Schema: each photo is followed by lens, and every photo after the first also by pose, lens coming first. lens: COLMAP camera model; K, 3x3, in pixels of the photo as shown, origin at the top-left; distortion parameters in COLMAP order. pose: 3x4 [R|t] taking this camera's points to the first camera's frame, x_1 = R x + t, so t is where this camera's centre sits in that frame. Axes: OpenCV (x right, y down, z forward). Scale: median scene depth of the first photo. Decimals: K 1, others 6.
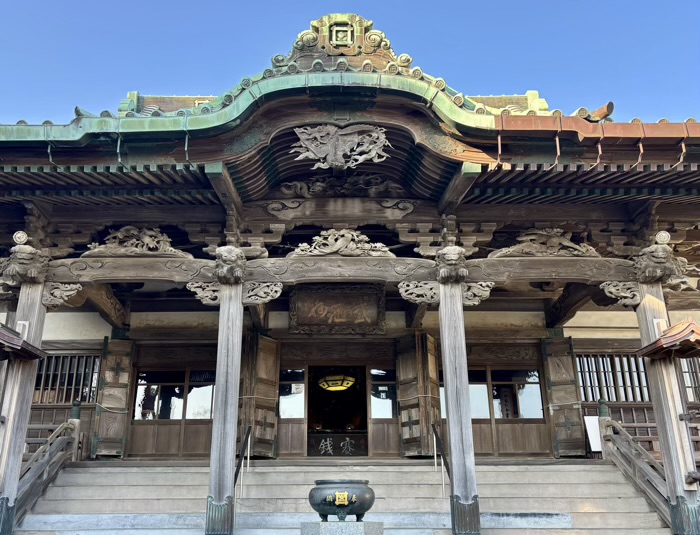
lens RADIAL K [[656.5, 0, 326.3], [0, 656.5, 269.0], [0, 0, 1]] dist [-0.008319, 0.000000]
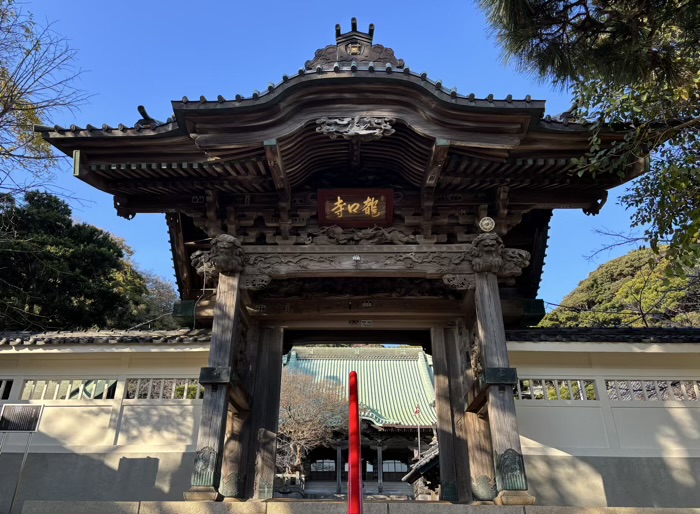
lens RADIAL K [[524.1, 0, 338.7], [0, 524.1, 248.9], [0, 0, 1]] dist [0.027475, -0.018588]
pose [[0.999736, 0.001851, -0.022896, -0.053070], [-0.005515, 0.986934, -0.161032, -0.892007], [0.022299, 0.161115, 0.986684, -3.598133]]
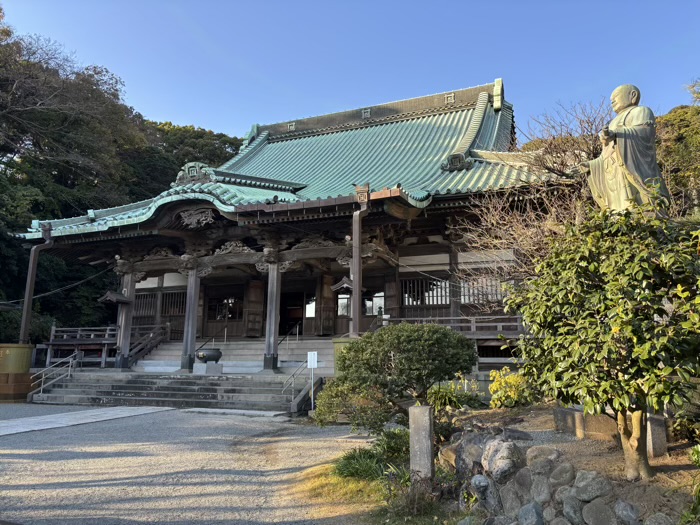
lens RADIAL K [[524.1, 0, 354.1], [0, 524.1, 262.5], [0, 0, 1]] dist [0.027475, -0.018588]
pose [[0.929681, -0.061425, -0.363209, 1.102177], [0.117611, 0.983889, 0.134646, -0.189280], [0.349086, -0.167895, 0.921927, -0.558648]]
